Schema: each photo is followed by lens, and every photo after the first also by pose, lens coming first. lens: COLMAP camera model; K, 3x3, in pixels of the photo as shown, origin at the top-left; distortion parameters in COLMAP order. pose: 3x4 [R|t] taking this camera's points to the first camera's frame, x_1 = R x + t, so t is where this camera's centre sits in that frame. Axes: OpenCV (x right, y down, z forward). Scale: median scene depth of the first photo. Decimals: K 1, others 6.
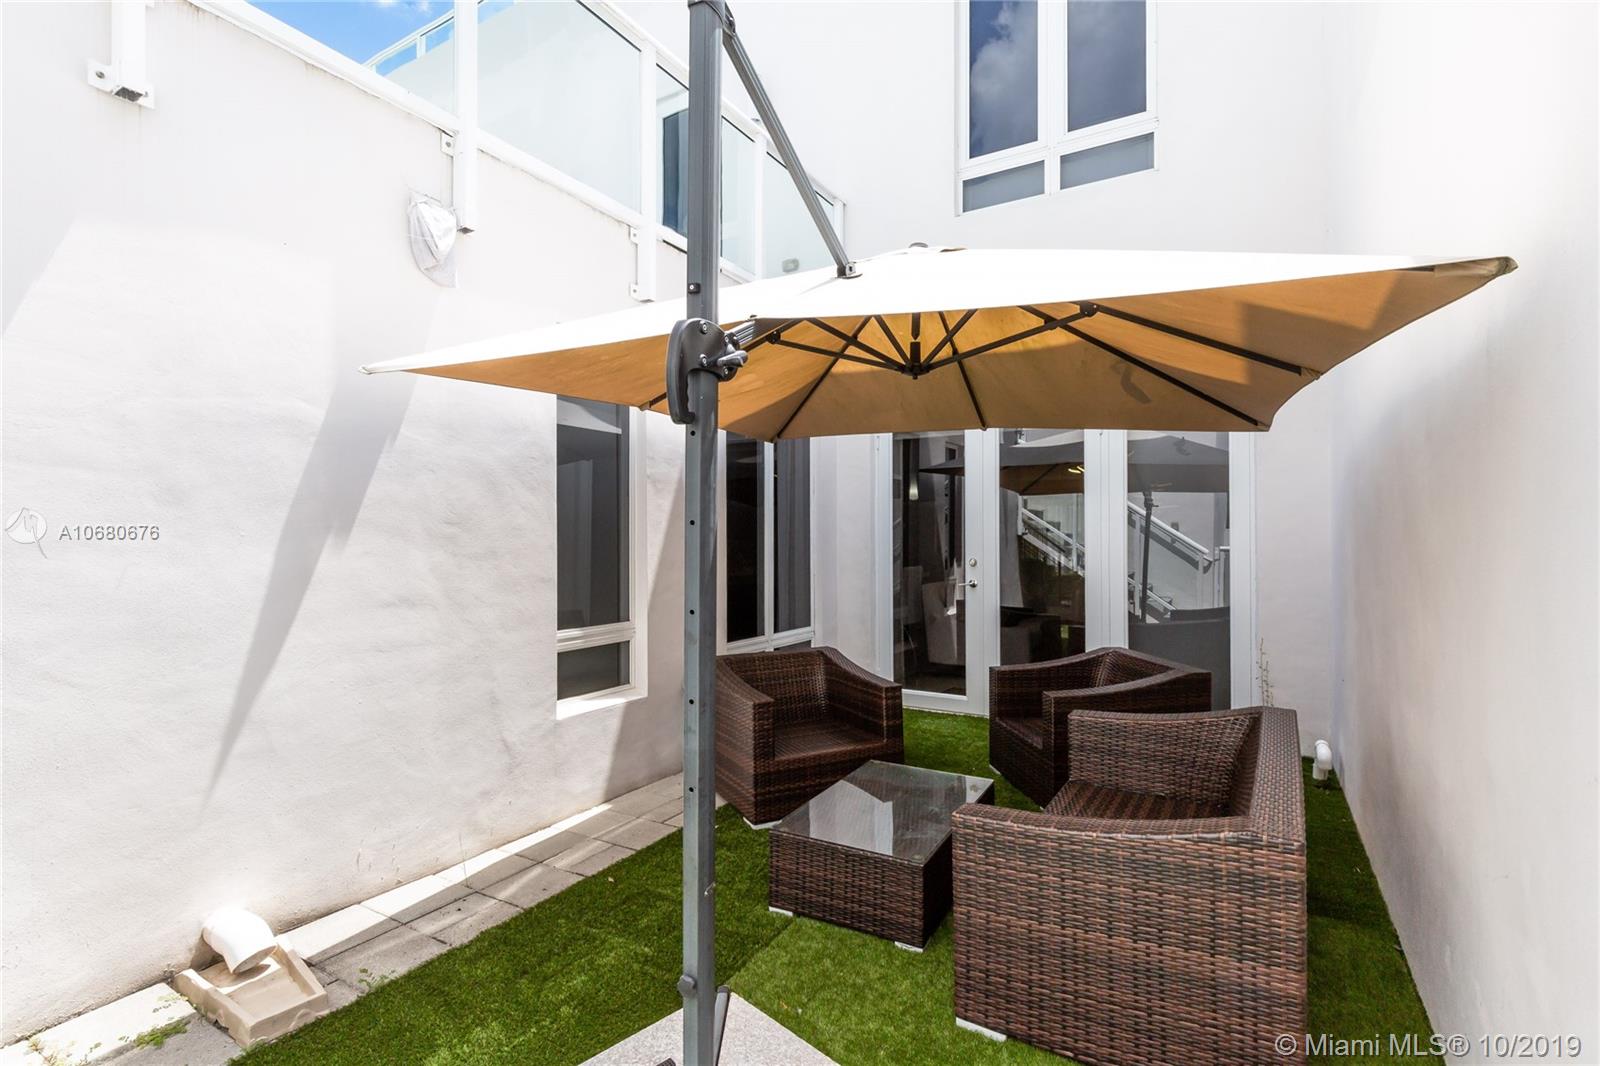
lens RADIAL K [[721.8, 0, 823.9], [0, 721.8, 518.4], [0, 0, 1]] dist [0.000318, 0.000695]
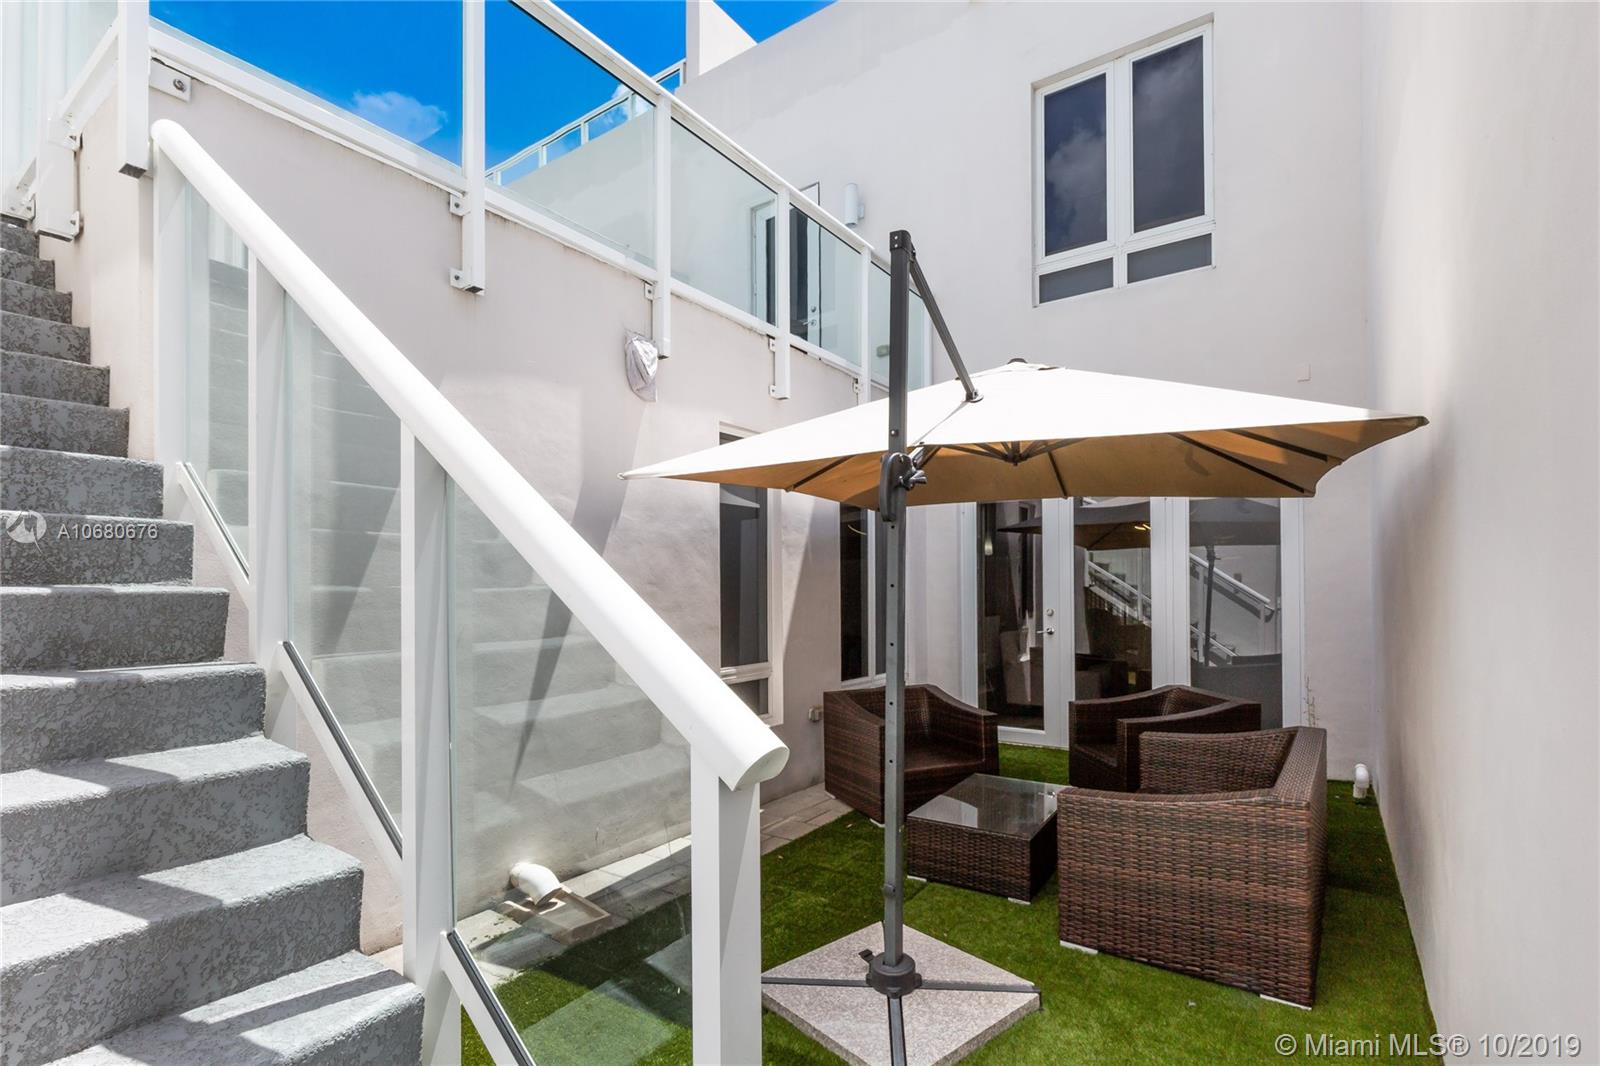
lens RADIAL K [[726.9, 0, 836.3], [0, 726.9, 577.0], [0, 0, 1]] dist [-0.004538, -0.000150]
pose [[0.998286, -0.007481, -0.058049, -0.088226], [0.008045, 0.999923, 0.009489, -0.011797], [0.057973, -0.009940, 0.998269, -0.225023]]
